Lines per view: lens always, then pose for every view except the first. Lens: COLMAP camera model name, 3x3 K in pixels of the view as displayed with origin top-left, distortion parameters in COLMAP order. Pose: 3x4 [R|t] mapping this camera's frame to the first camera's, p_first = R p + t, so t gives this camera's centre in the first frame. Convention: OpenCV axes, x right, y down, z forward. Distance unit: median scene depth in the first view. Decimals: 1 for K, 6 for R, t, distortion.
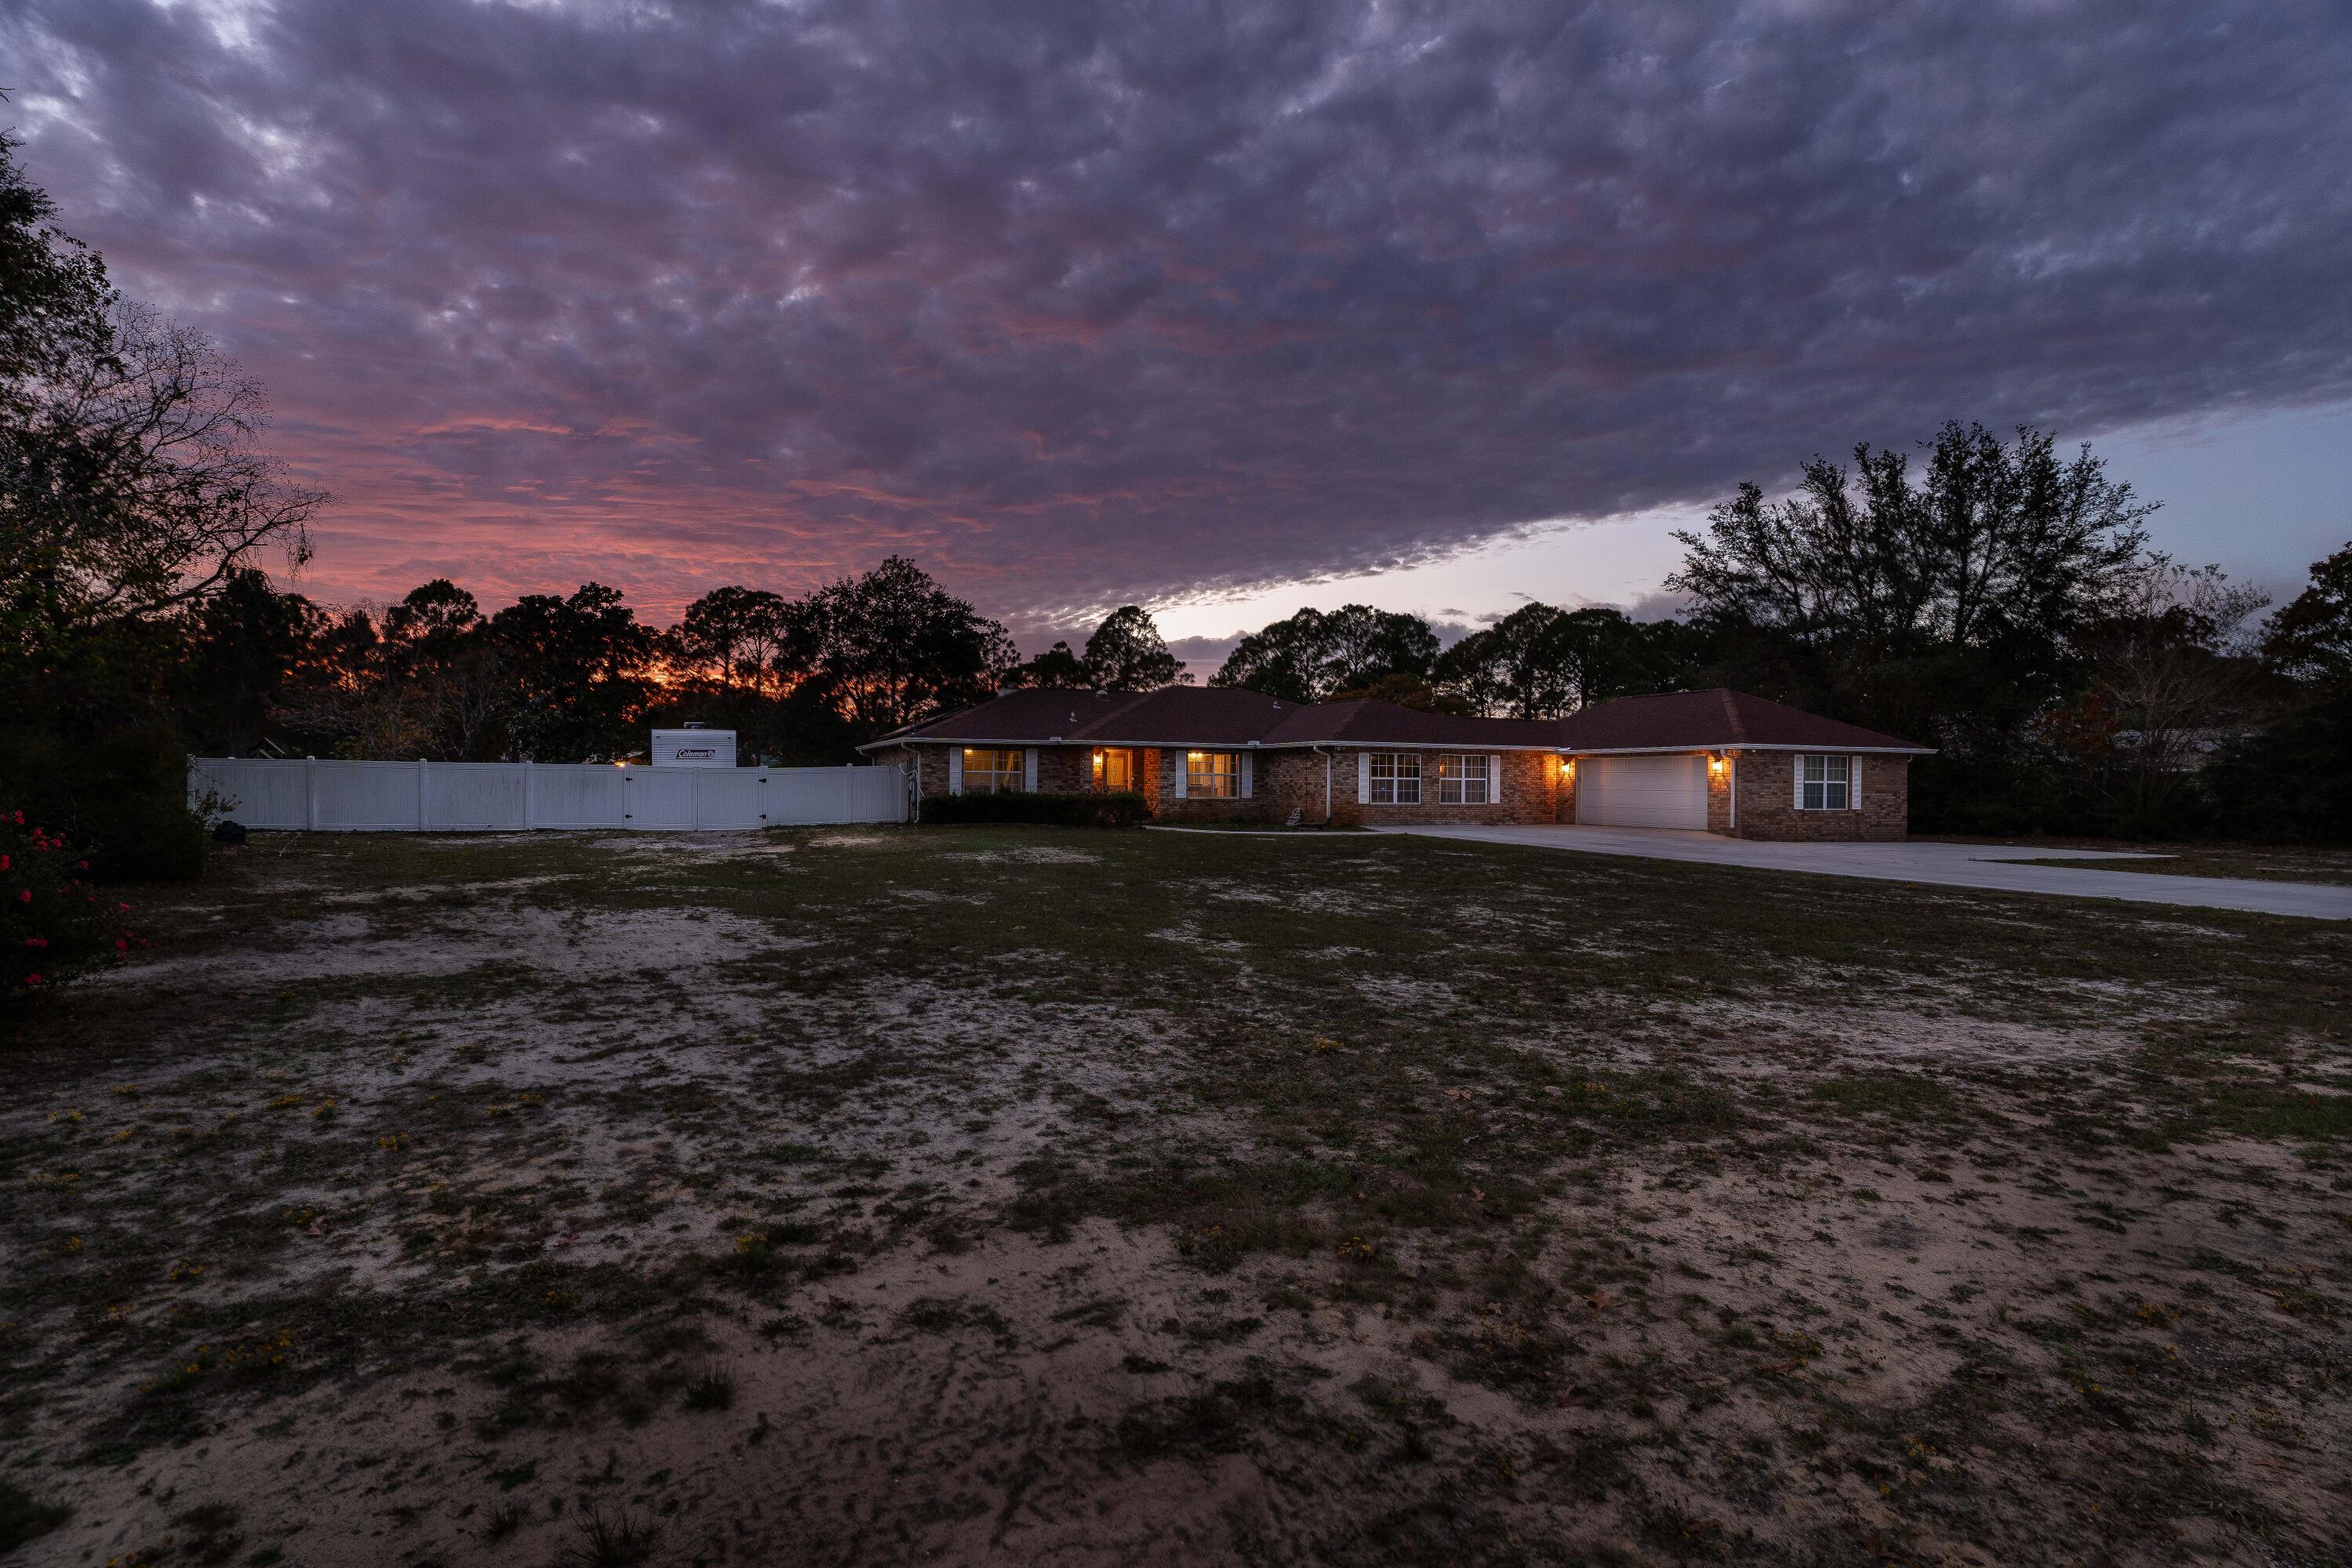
lens RADIAL K [[1119.3, 0, 1176.0], [0, 1119.3, 784.0], [0, 0, 1]] dist [0.000234, 0.001234]
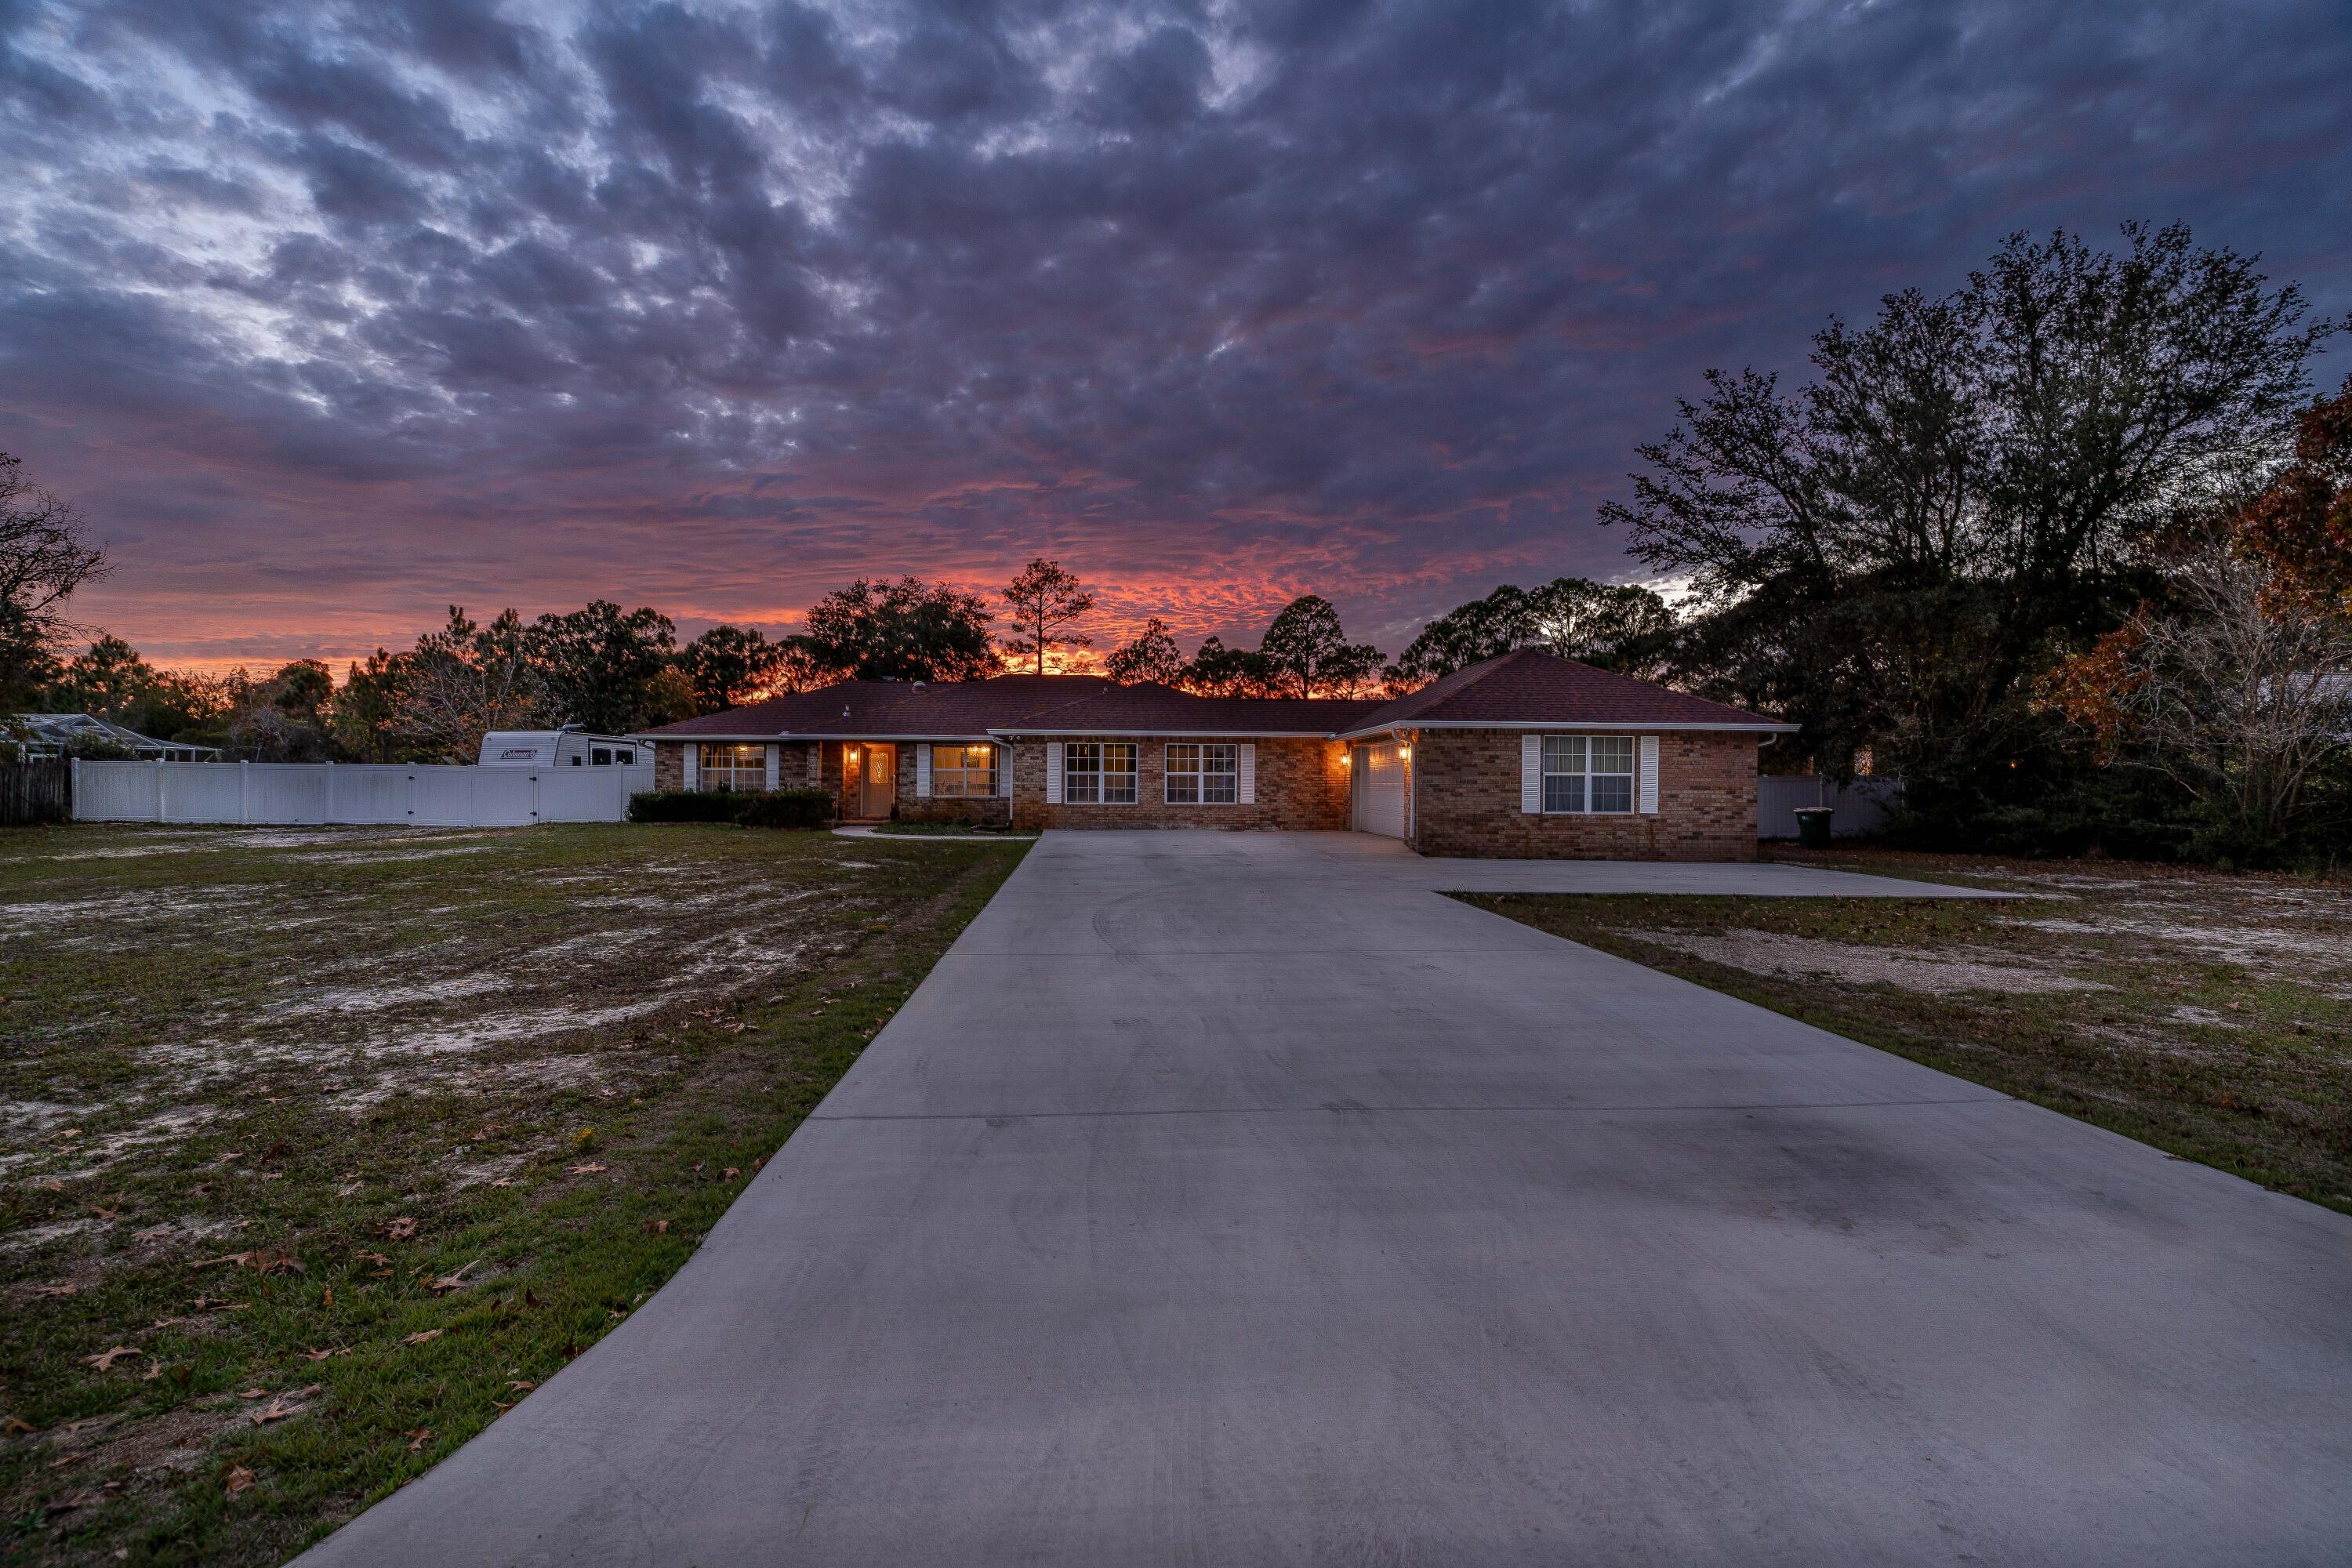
lens RADIAL K [[1119.3, 0, 1176.0], [0, 1119.3, 784.0], [0, 0, 1]] dist [0.000234, 0.001234]
pose [[0.937479, -0.002623, -0.348033, 0.107334], [0.001600, 0.999994, -0.003228, 0.001173], [0.348039, 0.002470, 0.937477, 0.047154]]
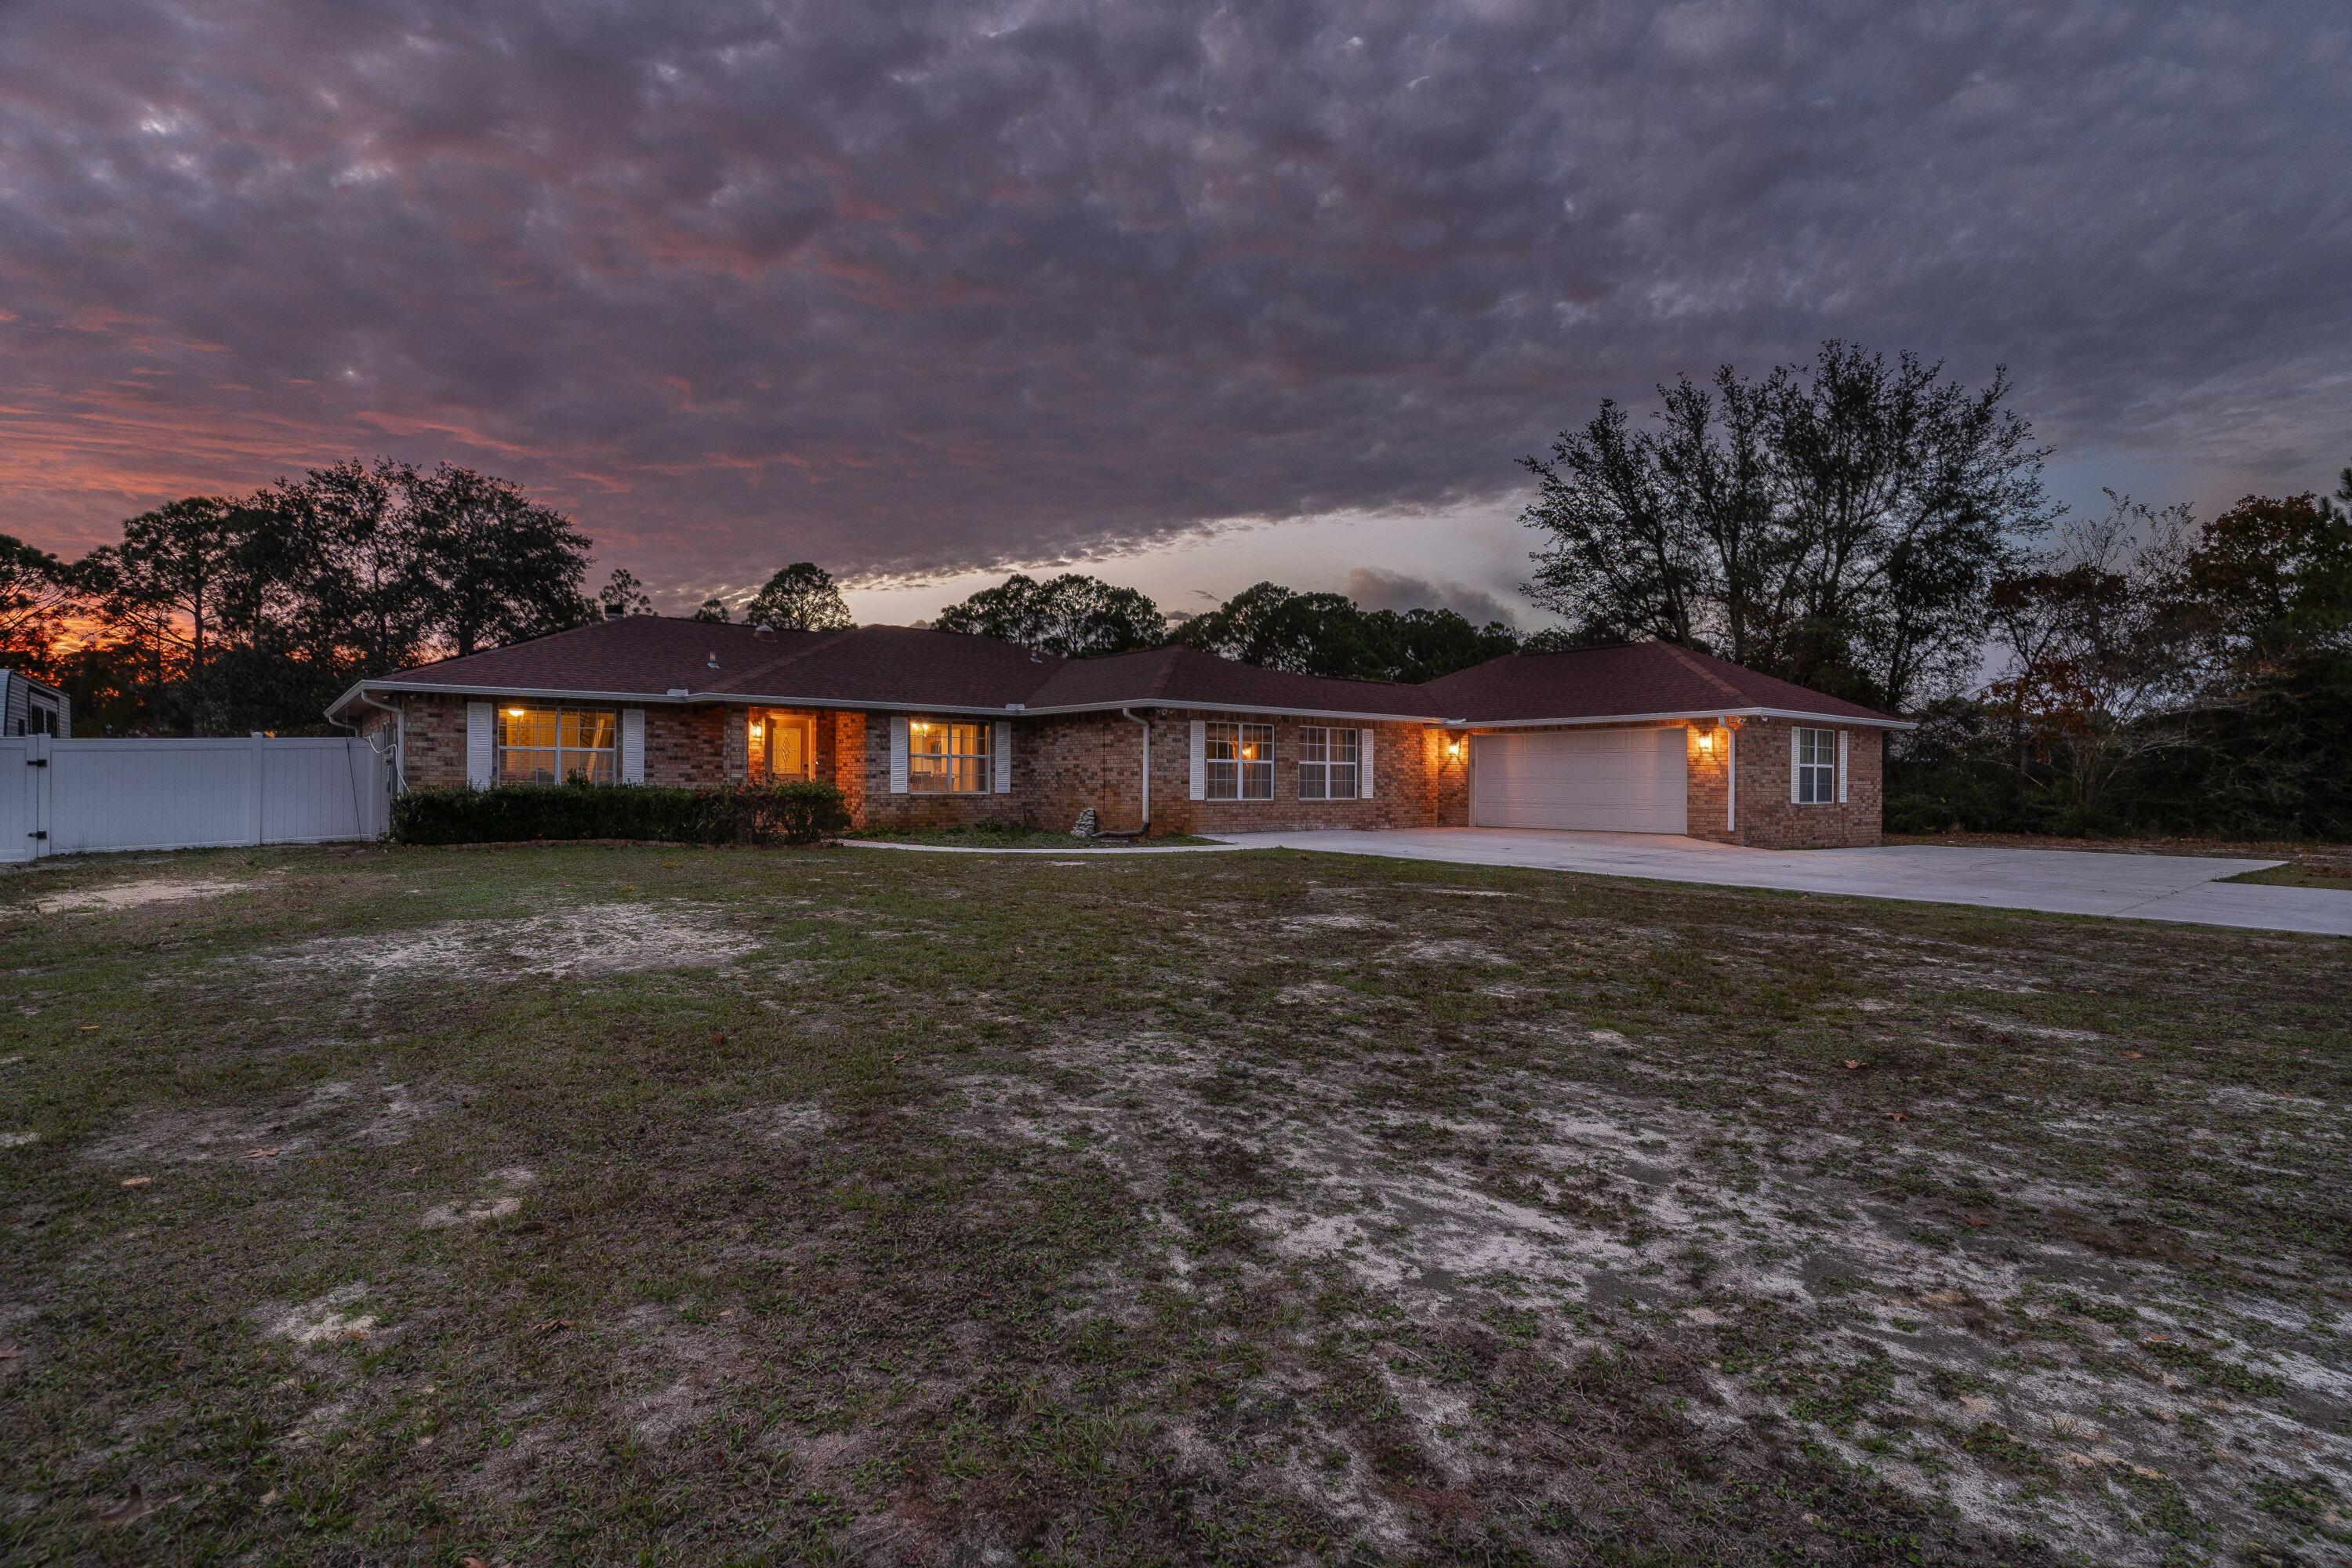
lens RADIAL K [[1138.0, 0, 1173.0], [0, 1138.0, 792.8], [0, 0, 1]] dist [-0.000997, -0.000617]
pose [[0.961561, -0.005641, 0.274535, -0.004767], [0.003144, 0.999950, 0.009534, 0.001432], [-0.274575, -0.008305, 0.961530, 0.074208]]
